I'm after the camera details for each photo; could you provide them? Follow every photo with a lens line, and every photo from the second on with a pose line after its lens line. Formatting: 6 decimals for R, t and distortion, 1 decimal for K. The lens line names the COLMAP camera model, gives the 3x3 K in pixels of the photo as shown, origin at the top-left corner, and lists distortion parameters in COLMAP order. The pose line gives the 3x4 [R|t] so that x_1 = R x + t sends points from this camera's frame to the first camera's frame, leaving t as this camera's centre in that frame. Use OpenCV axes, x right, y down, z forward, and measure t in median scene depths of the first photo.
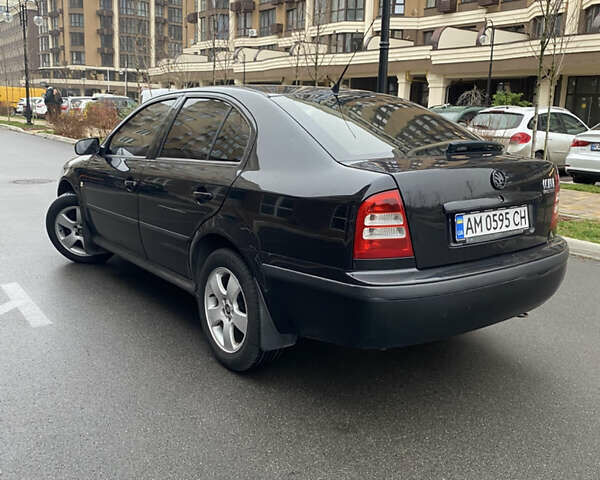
lens RADIAL K [[599.5, 0, 303.7], [0, 599.5, 239.5], [0, 0, 1]] dist [0.004446, -0.024959]
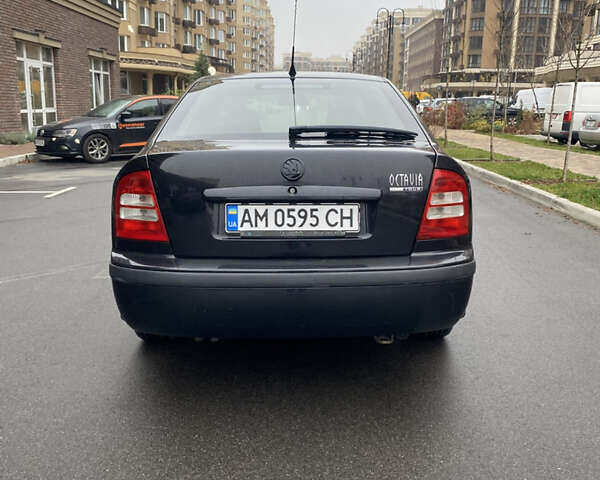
lens RADIAL K [[599.5, 0, 303.7], [0, 599.5, 239.5], [0, 0, 1]] dist [0.004446, -0.024959]
pose [[0.808173, 0.110315, -0.578521, 0.532120], [-0.112104, 0.993156, 0.032775, -0.018364], [0.578177, 0.038367, 0.815009, 0.198696]]
